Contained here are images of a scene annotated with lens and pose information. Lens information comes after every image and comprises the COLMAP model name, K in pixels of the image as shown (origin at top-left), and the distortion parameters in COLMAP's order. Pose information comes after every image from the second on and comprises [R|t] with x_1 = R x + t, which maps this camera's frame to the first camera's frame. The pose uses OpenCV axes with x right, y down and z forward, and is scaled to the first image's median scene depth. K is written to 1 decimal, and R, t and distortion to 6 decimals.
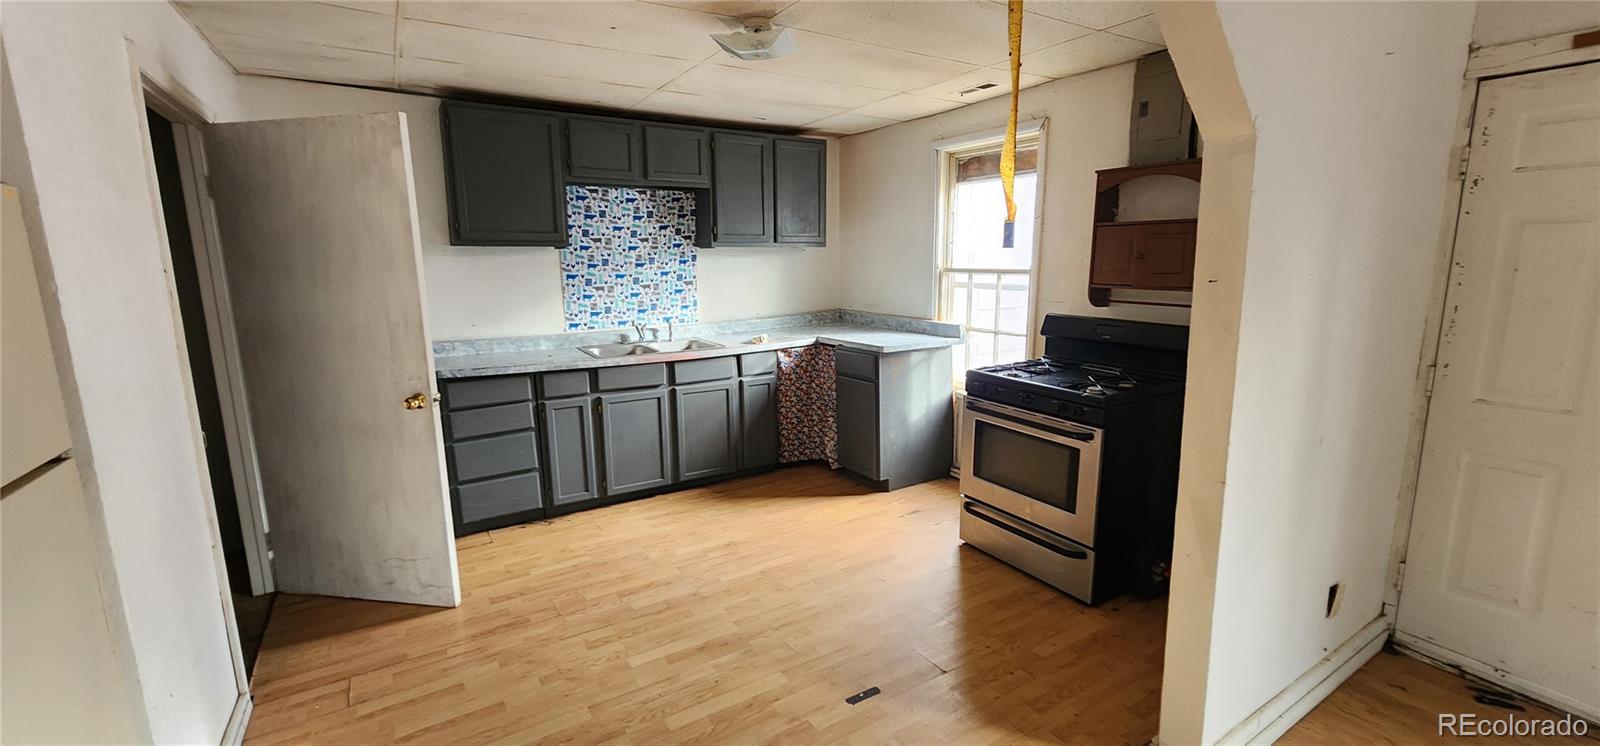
lens RADIAL K [[647.7, 0, 800.0], [0, 647.7, 373.0], [0, 0, 1]] dist [-0.001328, -0.000099]
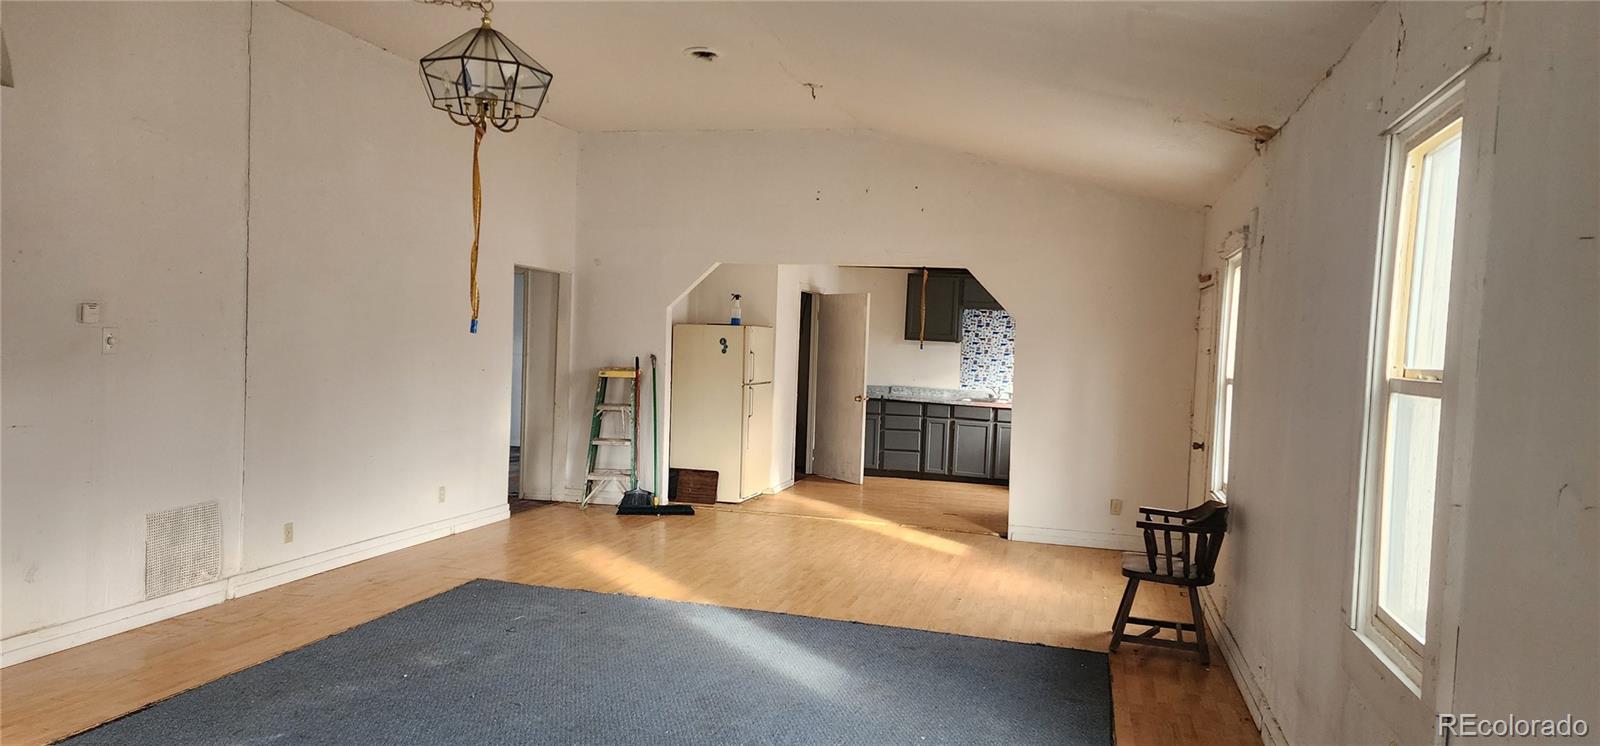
lens RADIAL K [[1008.8, 0, 800.0], [0, 1008.8, 373.0], [0, 0, 1]] dist [0.000135, 0.000022]
pose [[0.676825, 0.063685, -0.733384, 1.457532], [-0.174835, 0.981652, -0.076107, 0.192720], [0.715081, 0.179732, 0.675541, -1.269618]]
